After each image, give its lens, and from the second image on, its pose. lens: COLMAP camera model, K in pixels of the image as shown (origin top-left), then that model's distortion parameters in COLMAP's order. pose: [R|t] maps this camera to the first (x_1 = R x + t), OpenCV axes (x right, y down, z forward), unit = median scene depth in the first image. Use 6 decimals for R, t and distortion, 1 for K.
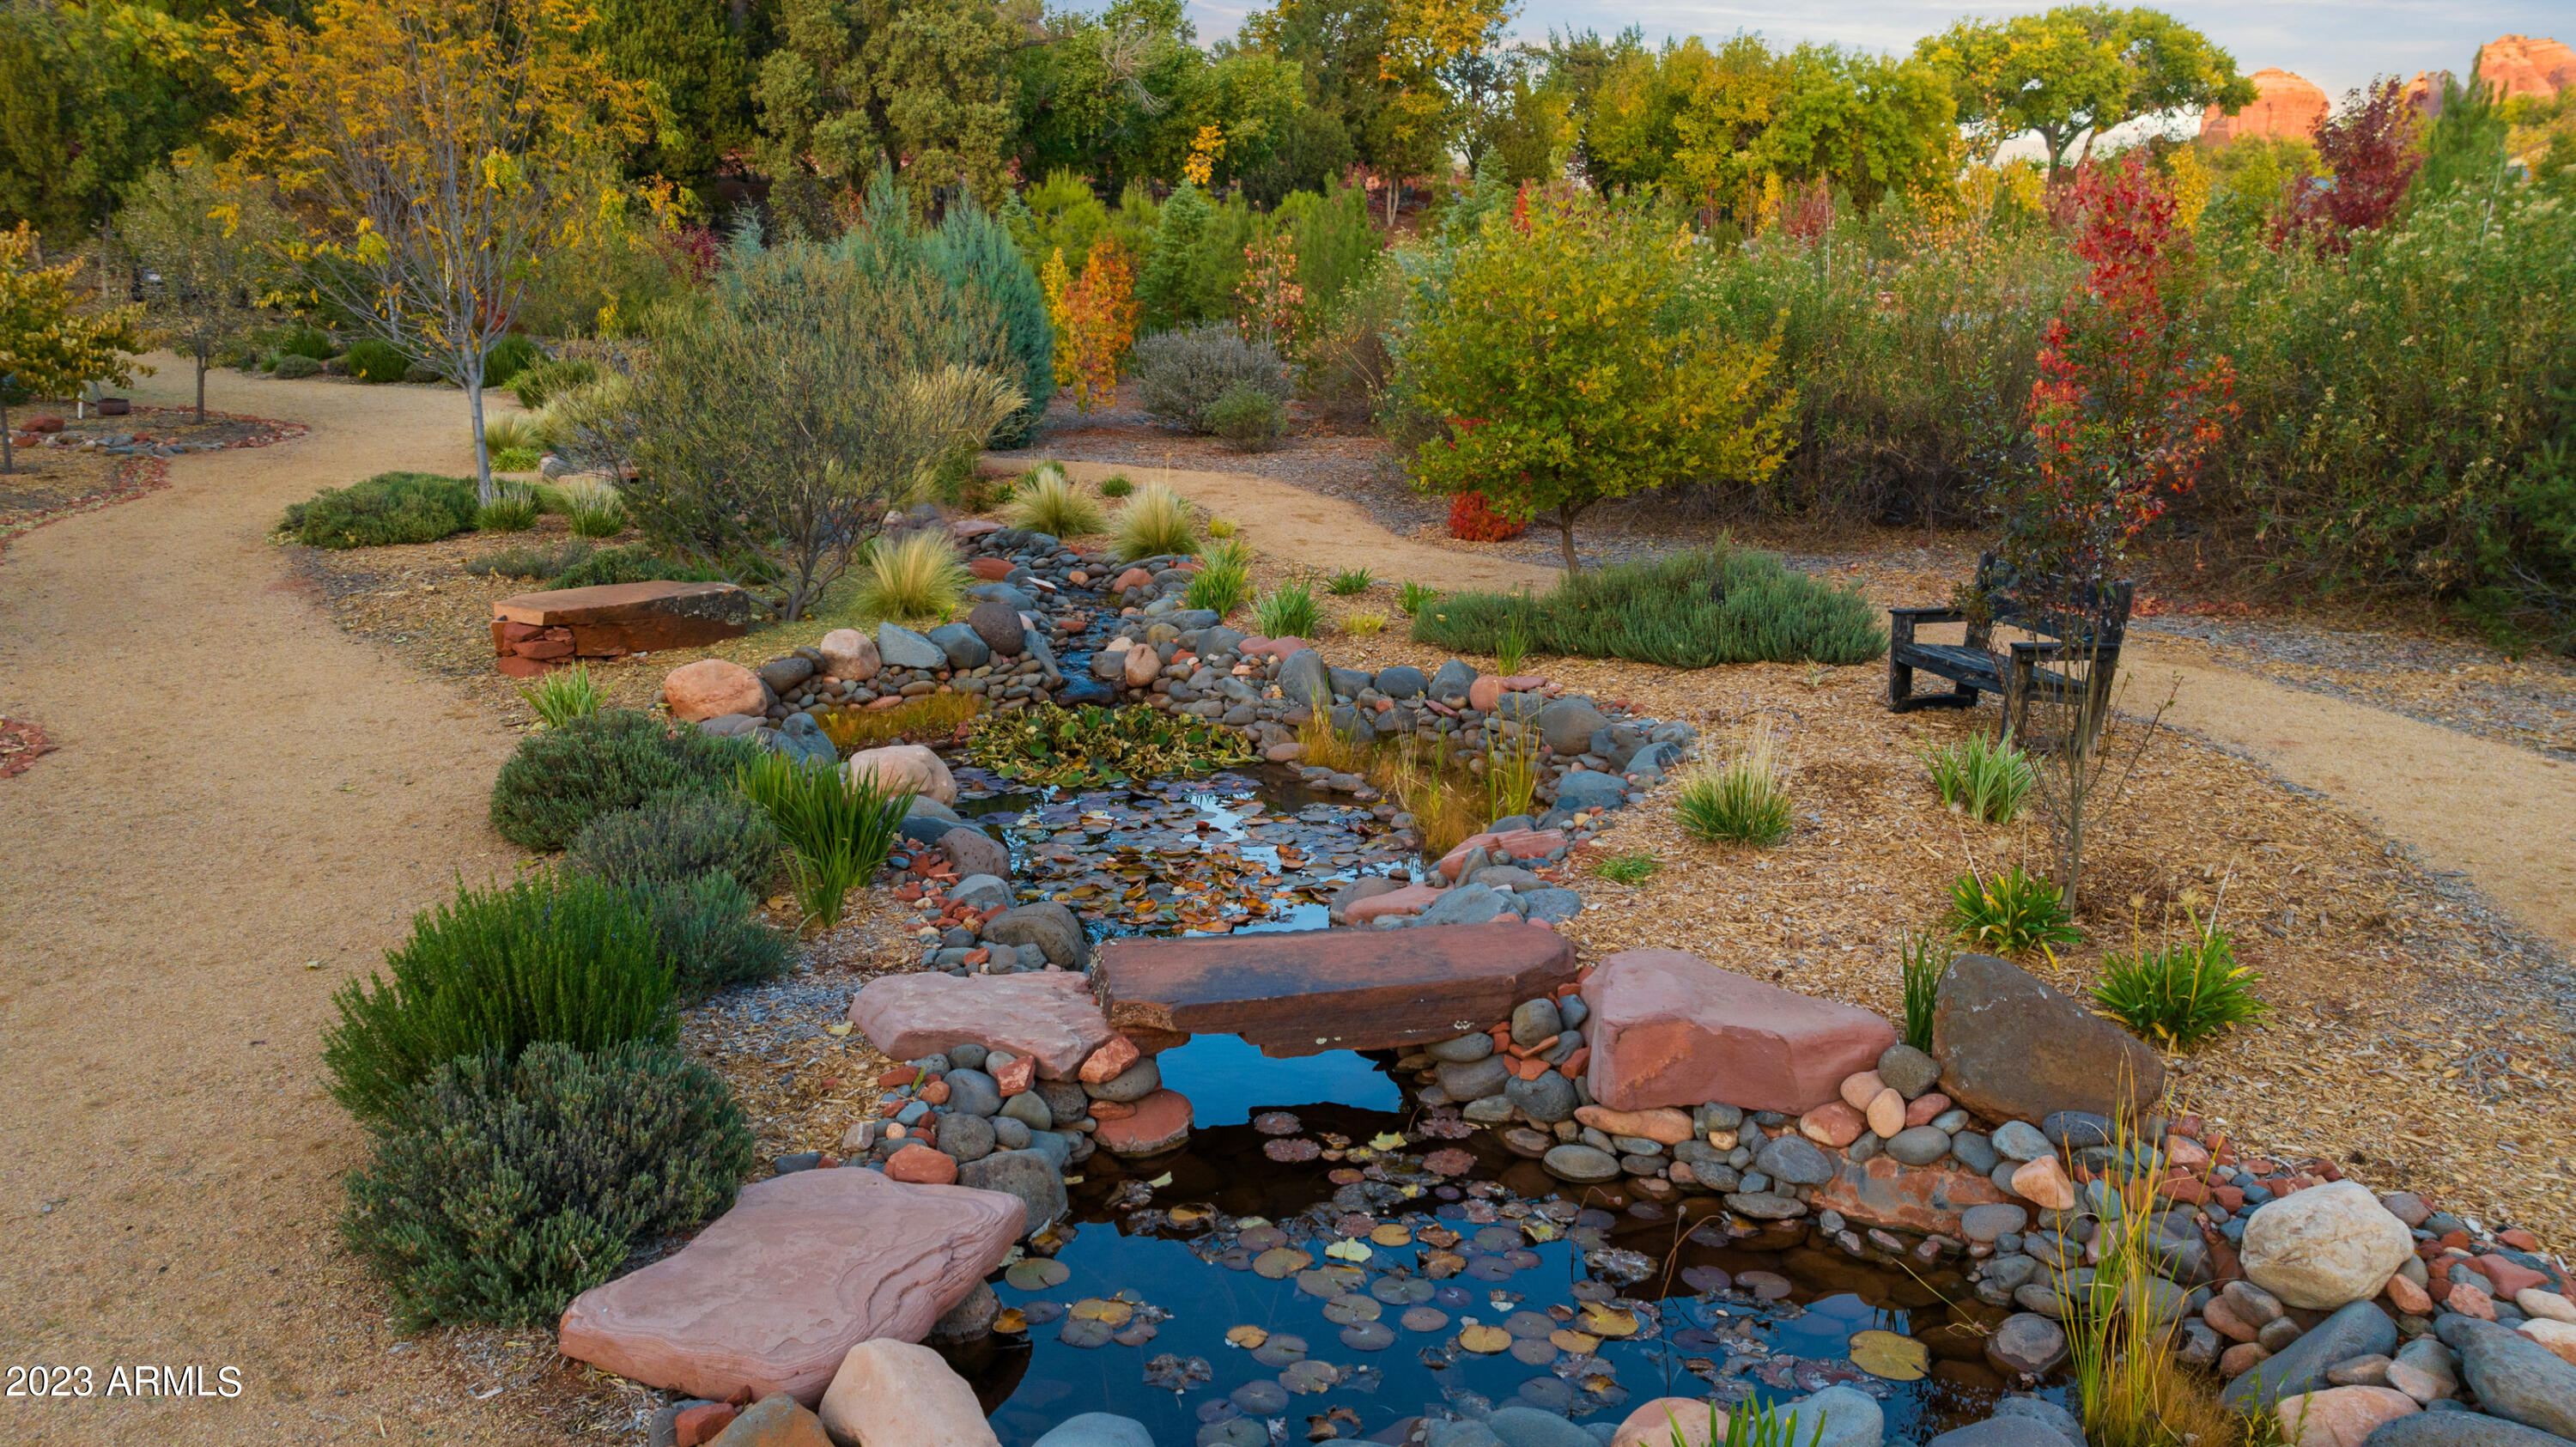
lens RADIAL K [[1863.3, 0, 1288.0], [0, 1863.3, 723.5], [0, 0, 1]] dist [-0.030094, 0.059360]
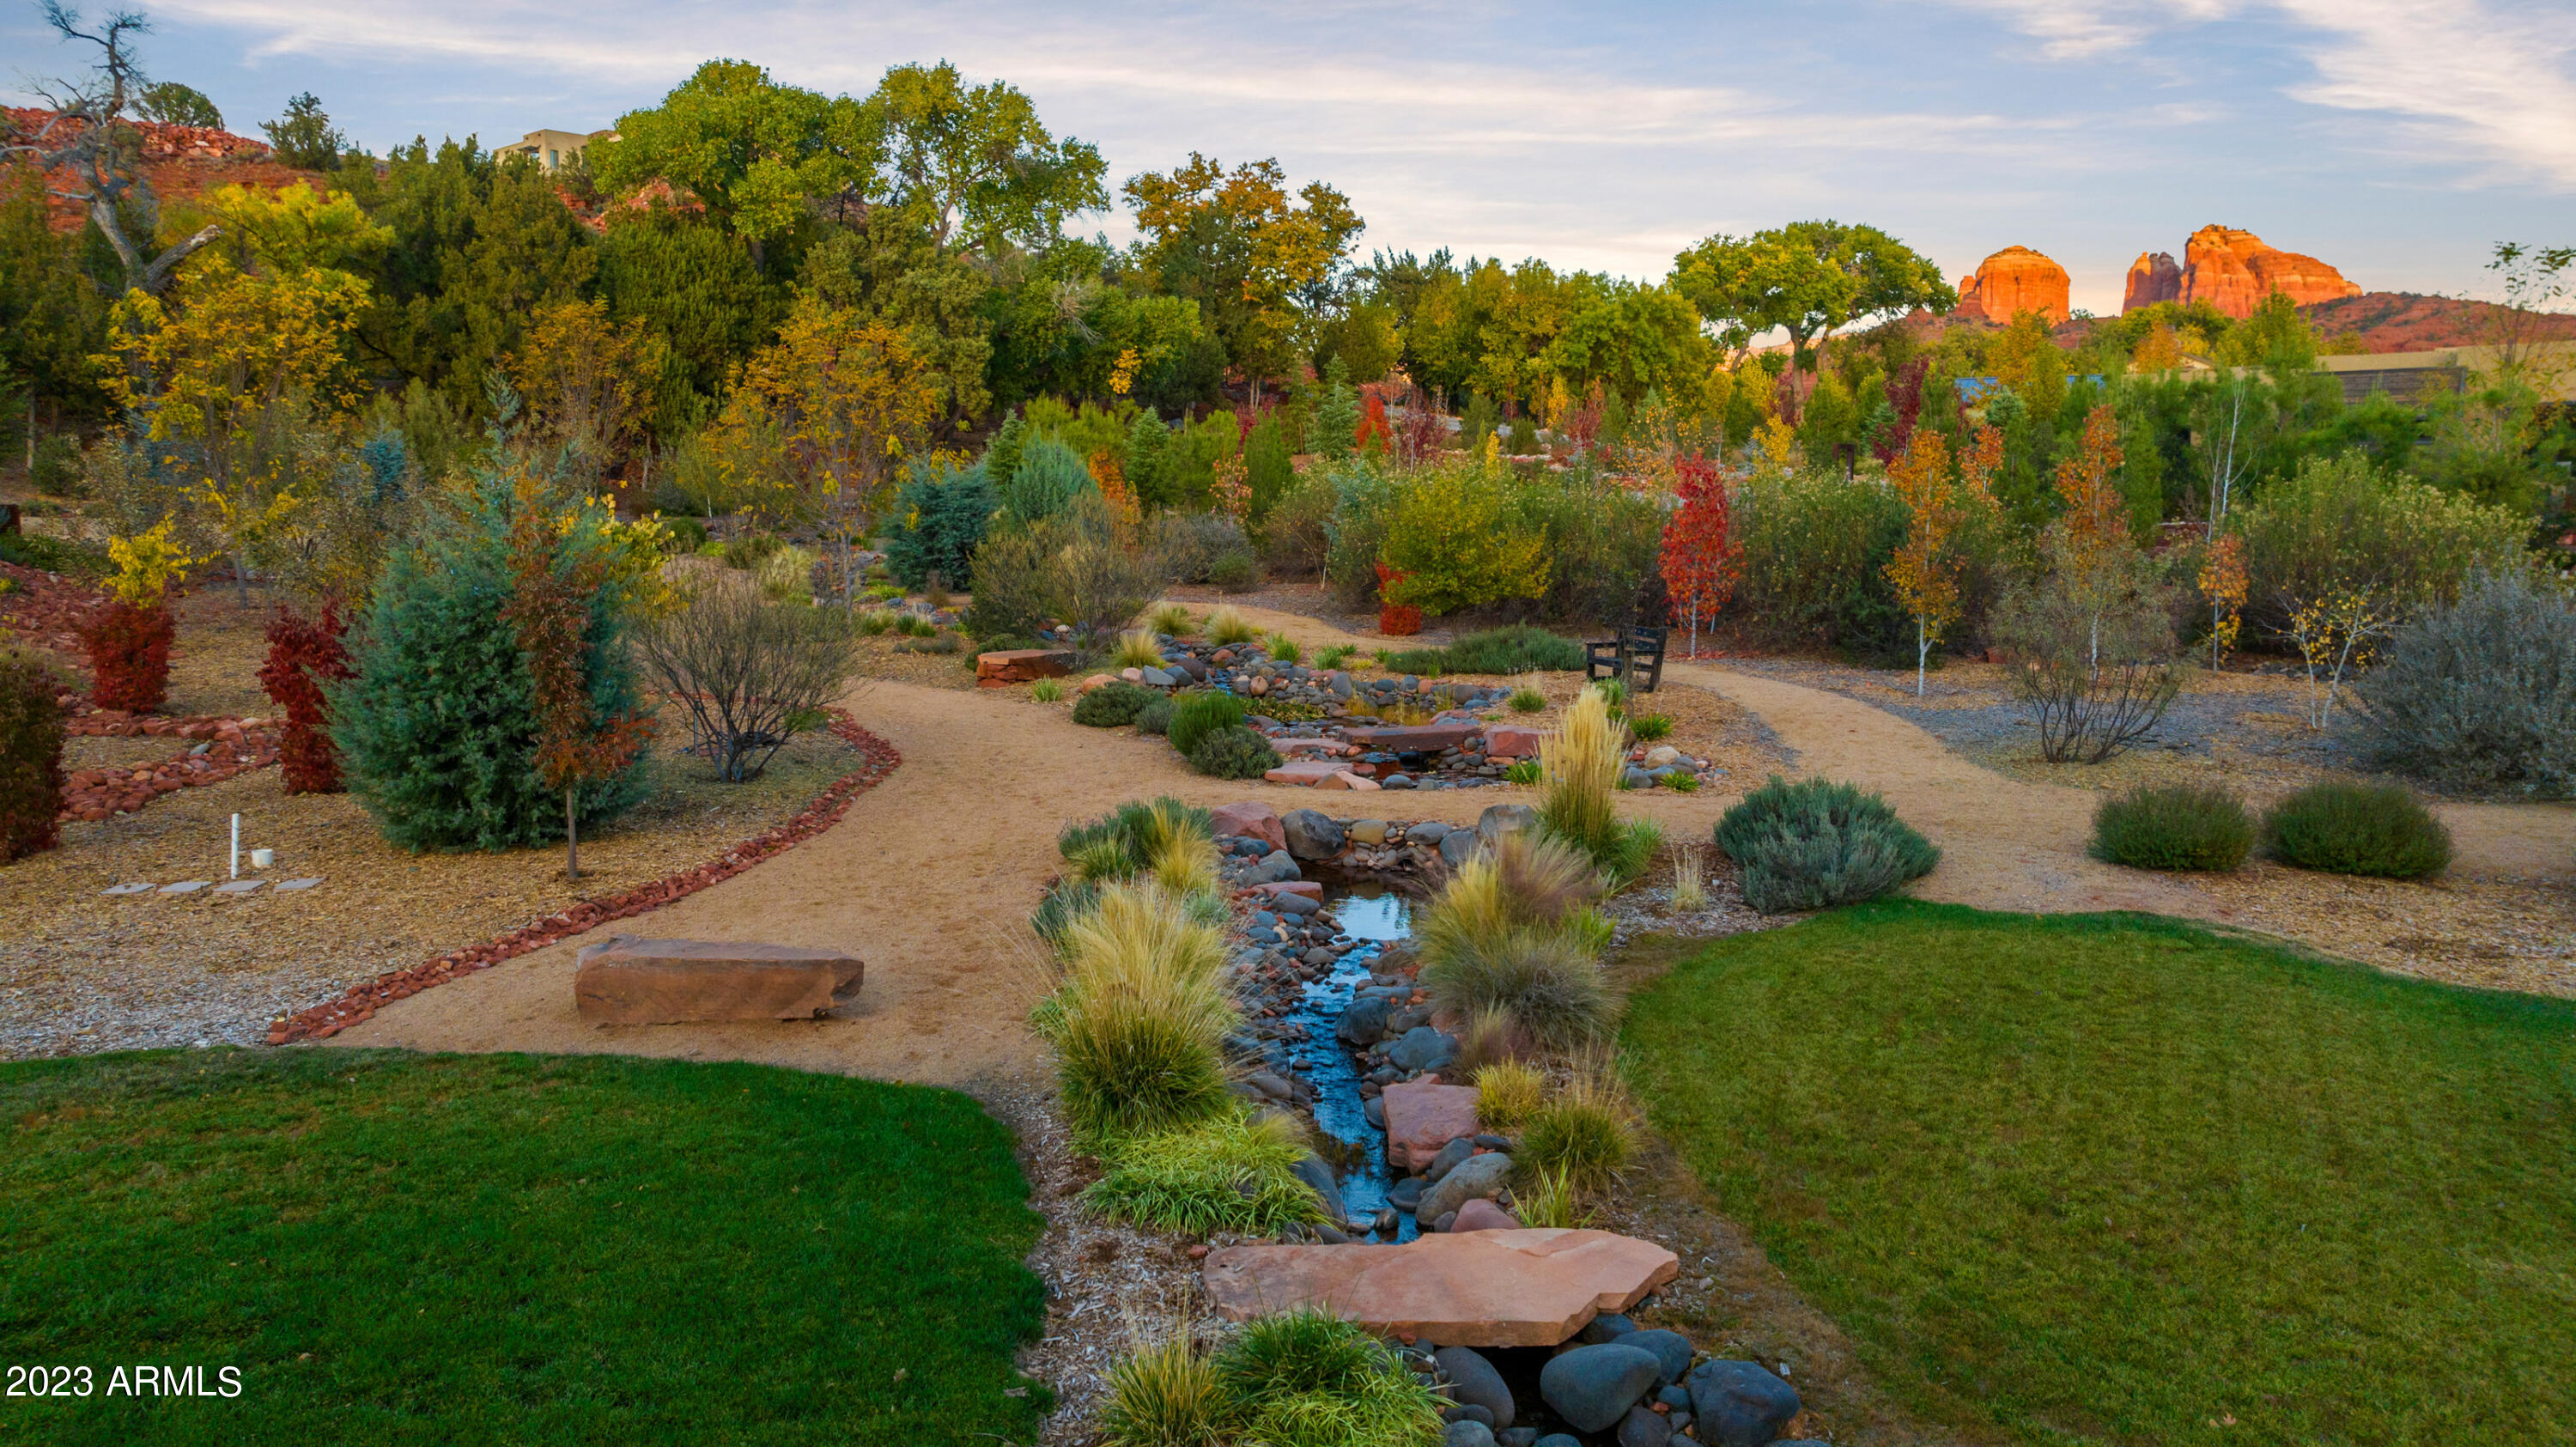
lens RADIAL K [[1817.8, 0, 1288.0], [0, 1817.8, 723.5], [0, 0, 1]] dist [0.000419, -0.000629]
pose [[0.995334, -0.013783, 0.095497, -0.041133], [0.021343, 0.996678, -0.078599, 0.029751], [-0.094096, 0.080271, 0.992322, -0.181220]]
